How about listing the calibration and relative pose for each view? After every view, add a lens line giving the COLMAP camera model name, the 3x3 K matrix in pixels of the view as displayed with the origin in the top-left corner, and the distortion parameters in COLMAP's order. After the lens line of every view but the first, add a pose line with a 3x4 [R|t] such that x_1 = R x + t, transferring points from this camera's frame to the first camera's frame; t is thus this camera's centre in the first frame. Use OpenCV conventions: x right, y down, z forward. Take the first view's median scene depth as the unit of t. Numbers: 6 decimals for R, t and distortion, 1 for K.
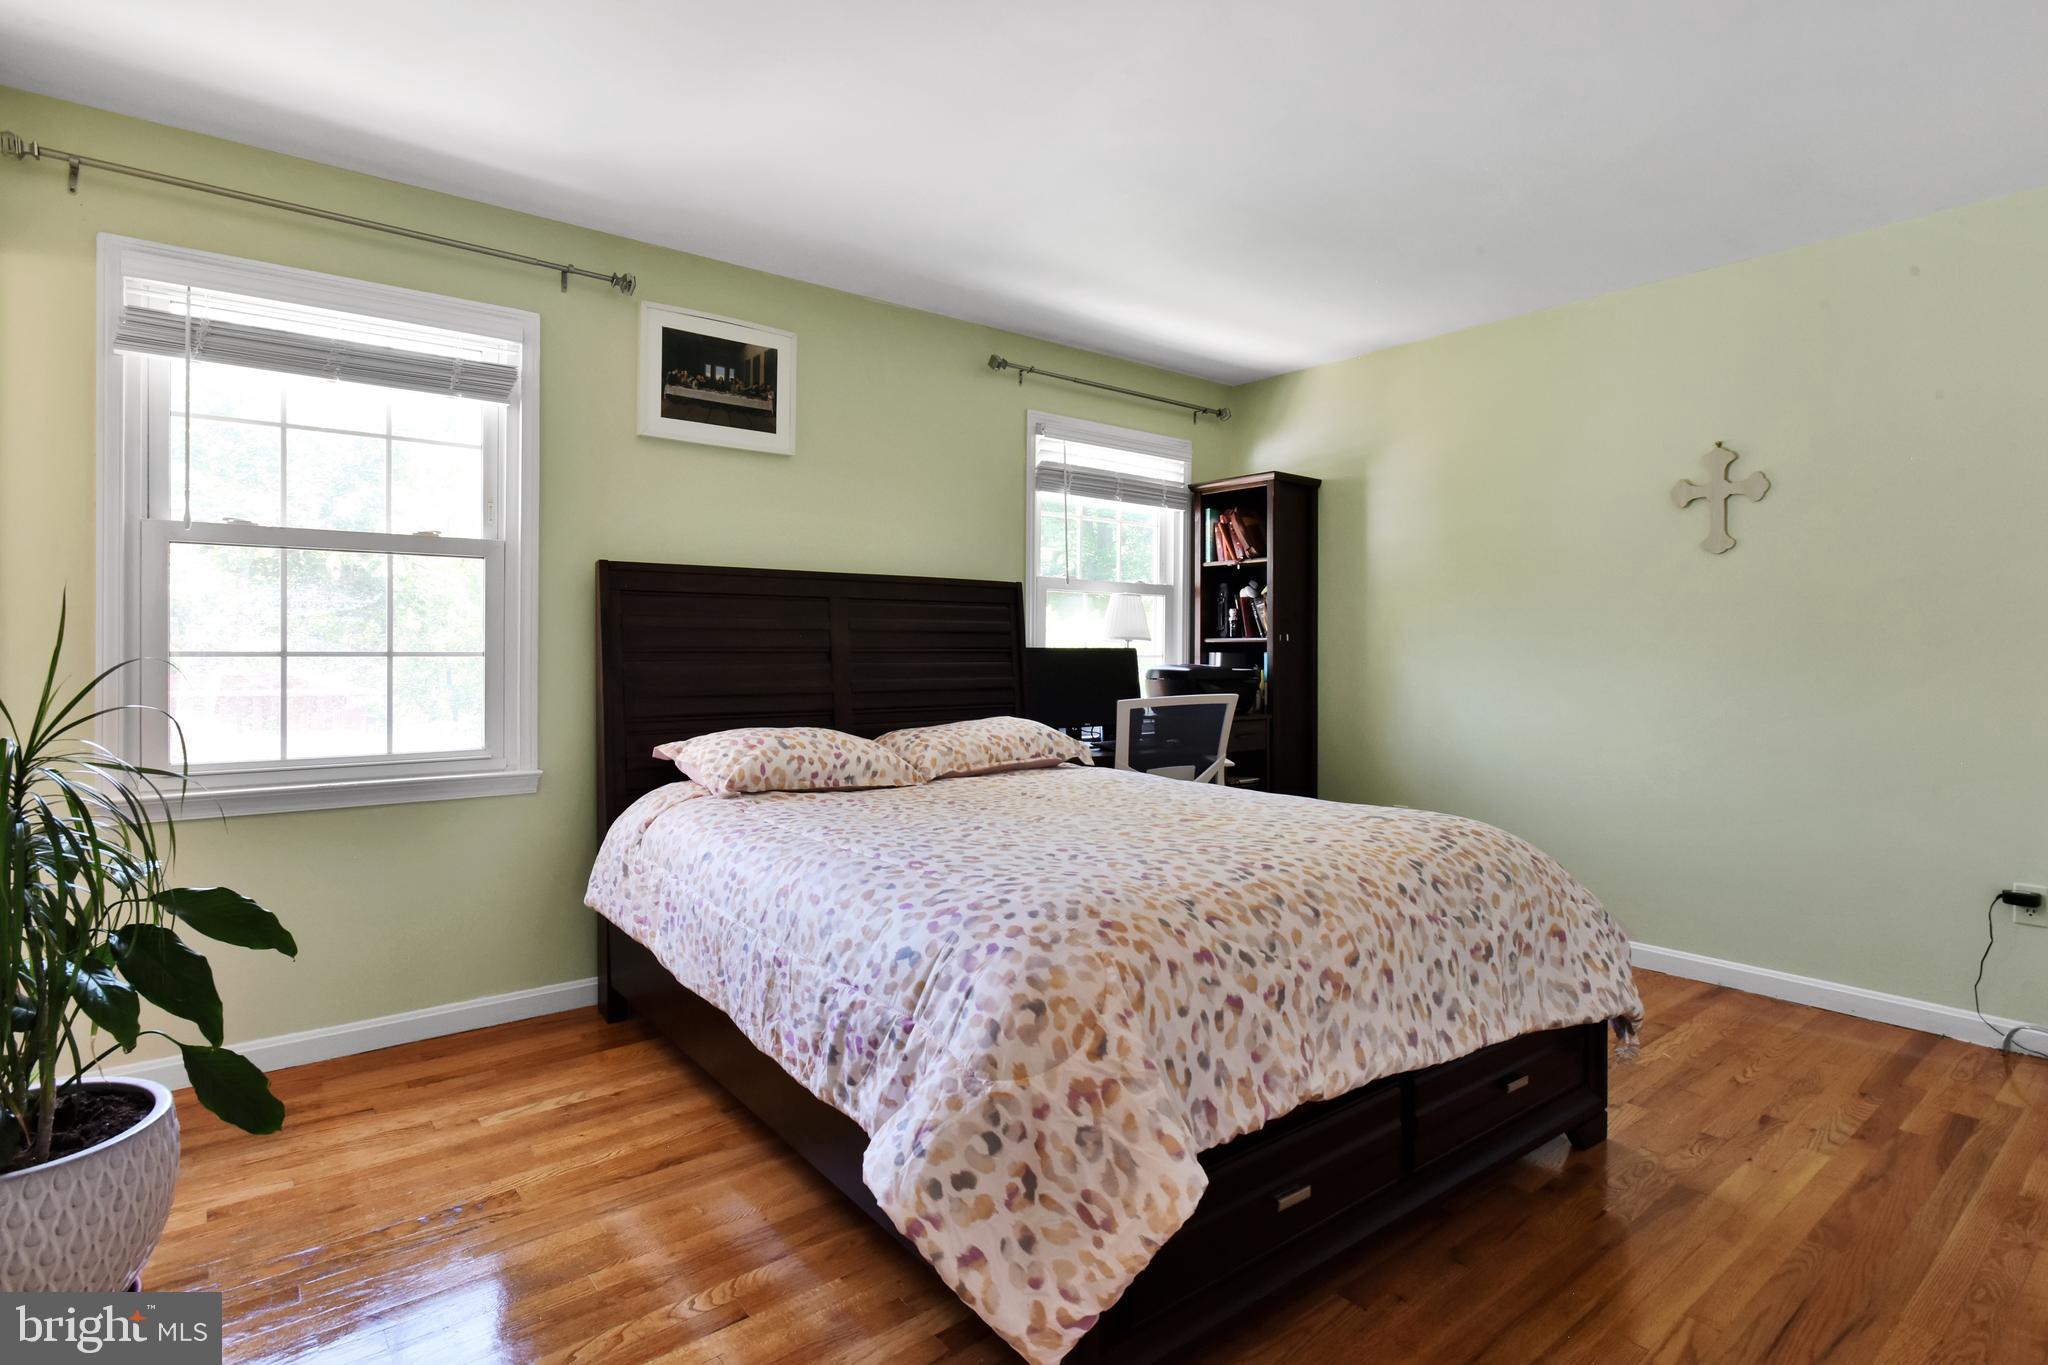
lens RADIAL K [[1020.1, 0, 1021.7], [0, 1020.1, 651.3], [0, 0, 1]] dist [-0.000476, -0.012323]
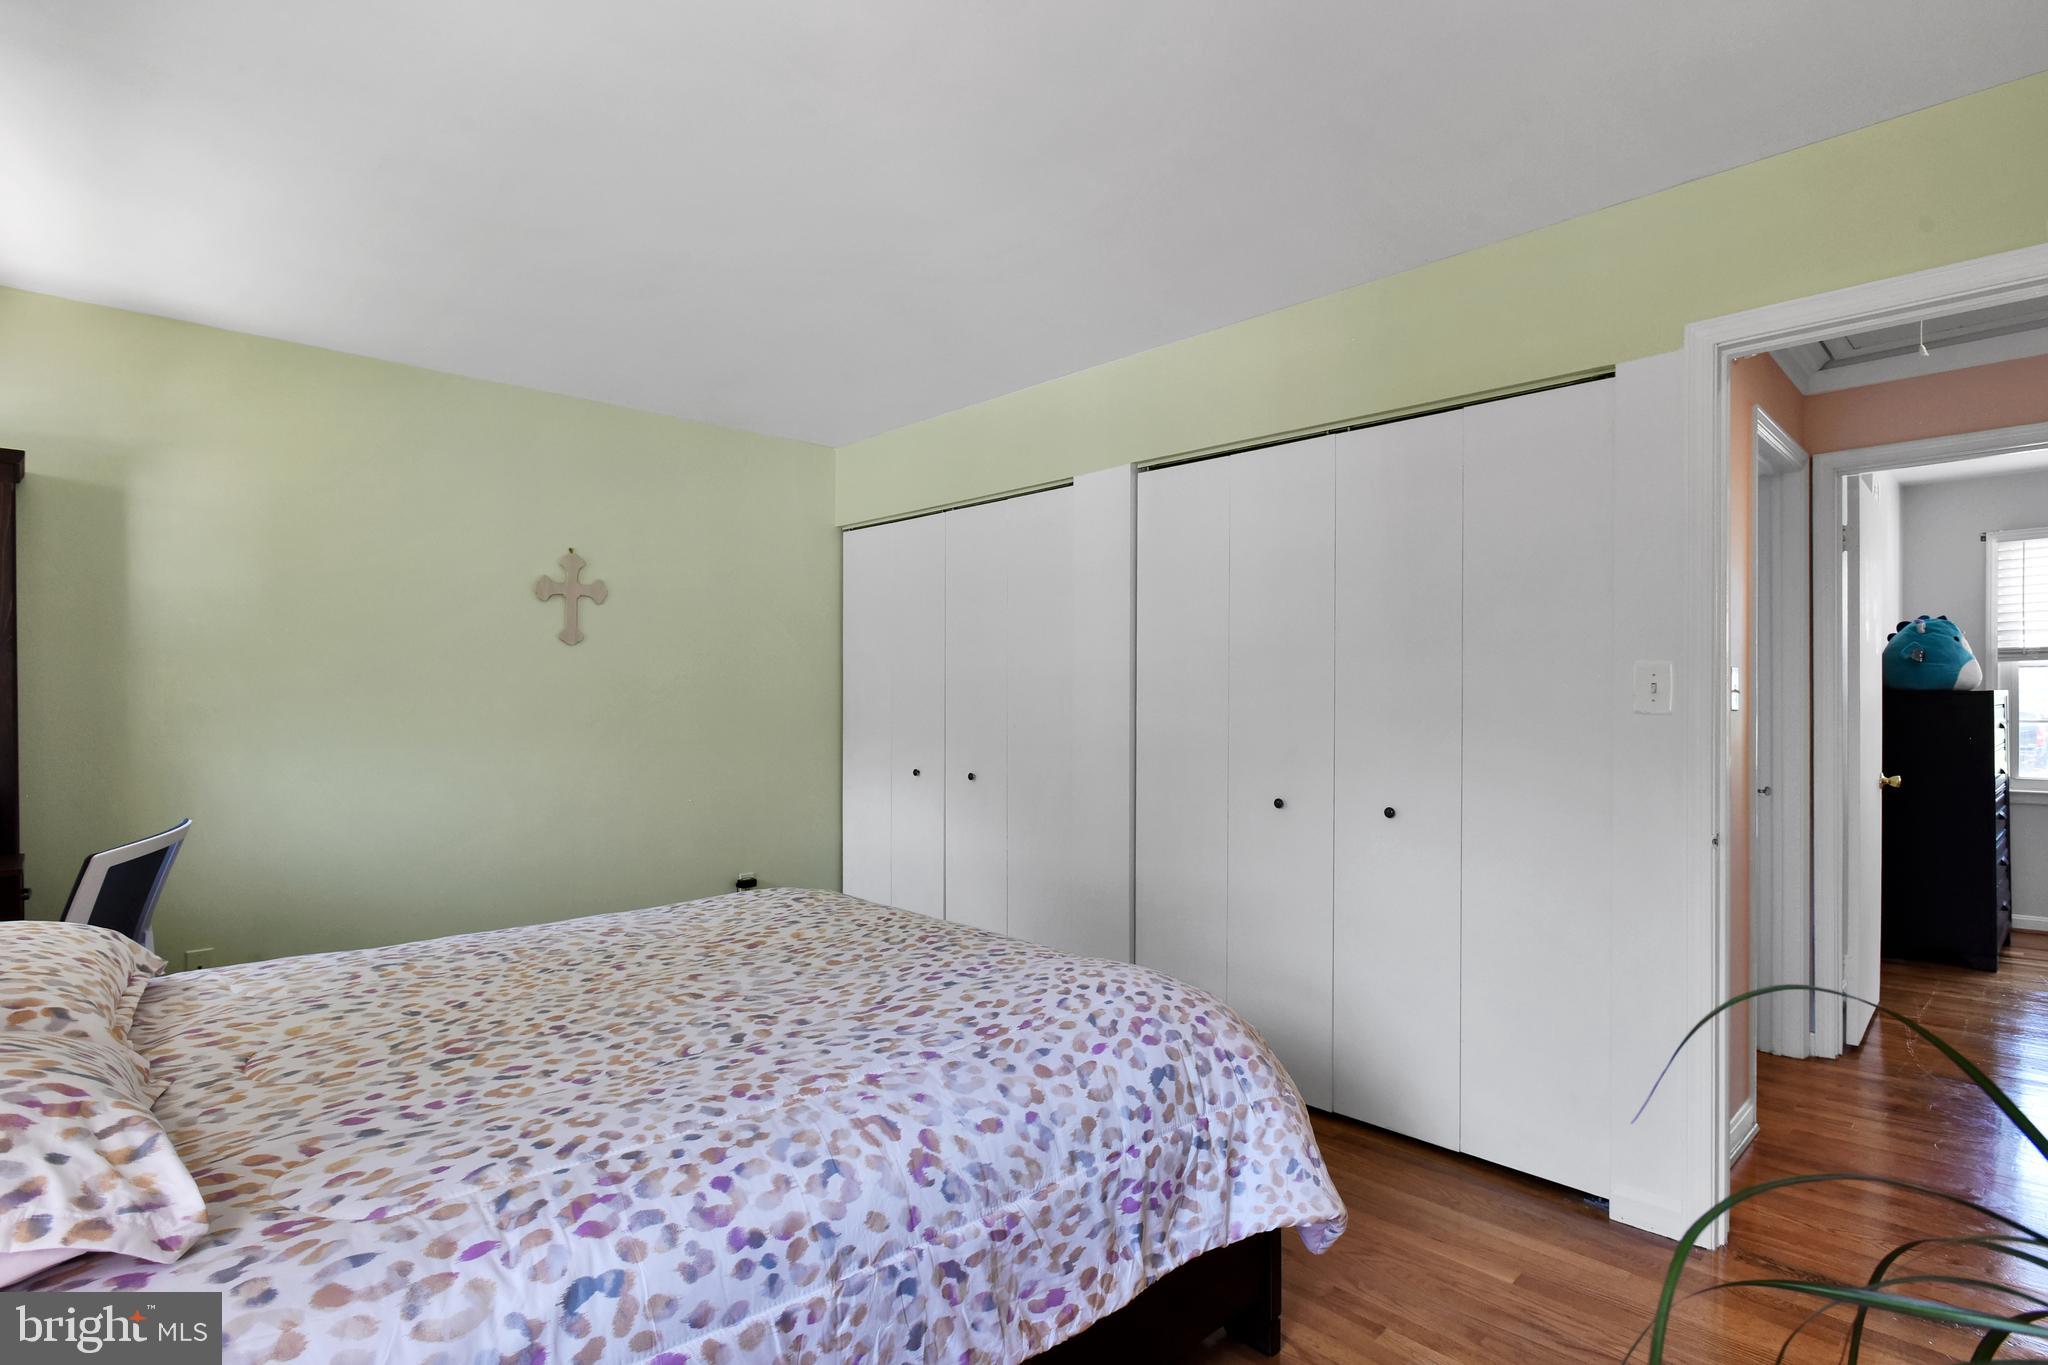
lens RADIAL K [[1001.9, 0, 1024.0], [0, 1001.9, 682.5], [0, 0, 1]] dist [0.000399, -0.009137]
pose [[-0.102843, 0.012375, 0.994621, -0.968740], [-0.005190, 0.999902, -0.012977, -0.070904], [-0.994684, -0.006496, -0.102769, 1.095835]]
